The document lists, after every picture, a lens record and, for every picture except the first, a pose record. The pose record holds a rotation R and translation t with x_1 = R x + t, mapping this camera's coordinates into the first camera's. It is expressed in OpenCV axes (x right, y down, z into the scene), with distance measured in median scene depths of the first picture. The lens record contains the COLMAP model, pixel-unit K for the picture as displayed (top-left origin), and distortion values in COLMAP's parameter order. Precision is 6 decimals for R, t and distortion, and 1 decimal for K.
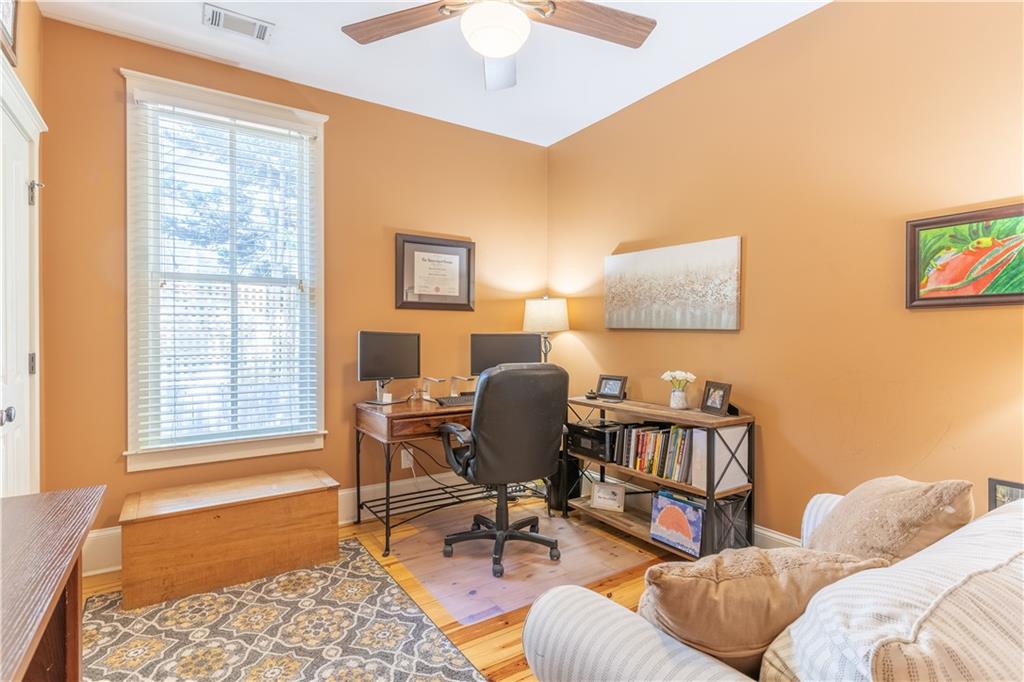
lens RADIAL K [[516.6, 0, 520.0], [0, 516.6, 330.6], [0, 0, 1]] dist [0.031803, -0.000325]
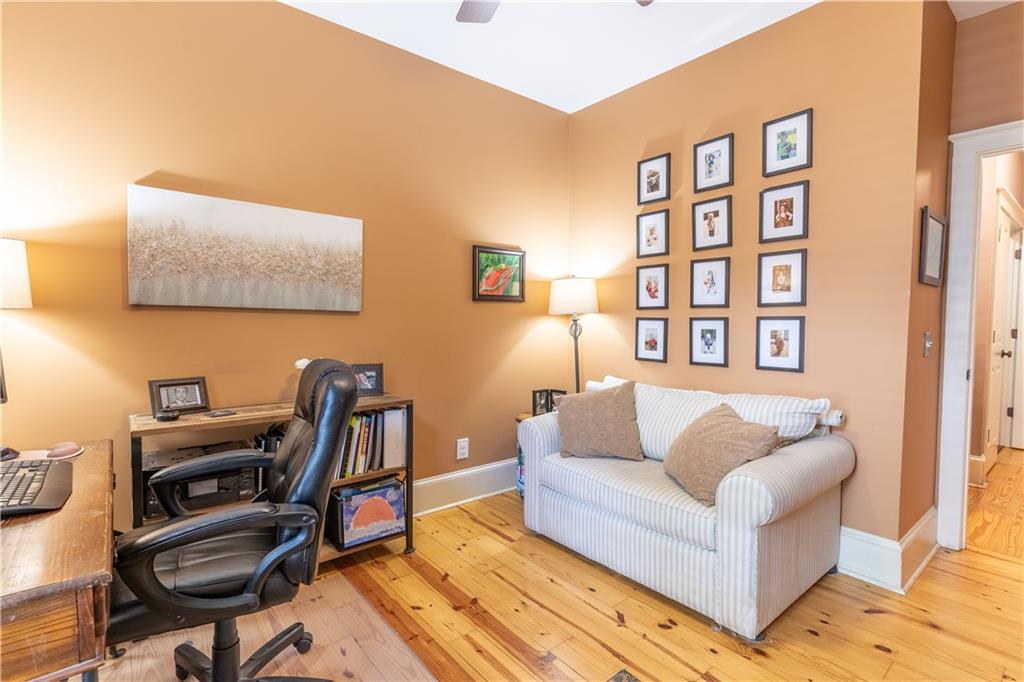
lens RADIAL K [[490.0, 0, 512.0], [0, 490.0, 341.0], [0, 0, 1]] dist [-0.002968, -0.001334]
pose [[-0.090015, -0.043597, 0.994986, -1.060784], [-0.011839, 0.999018, 0.042703, 0.021767], [-0.995870, -0.007936, -0.090443, 1.470718]]
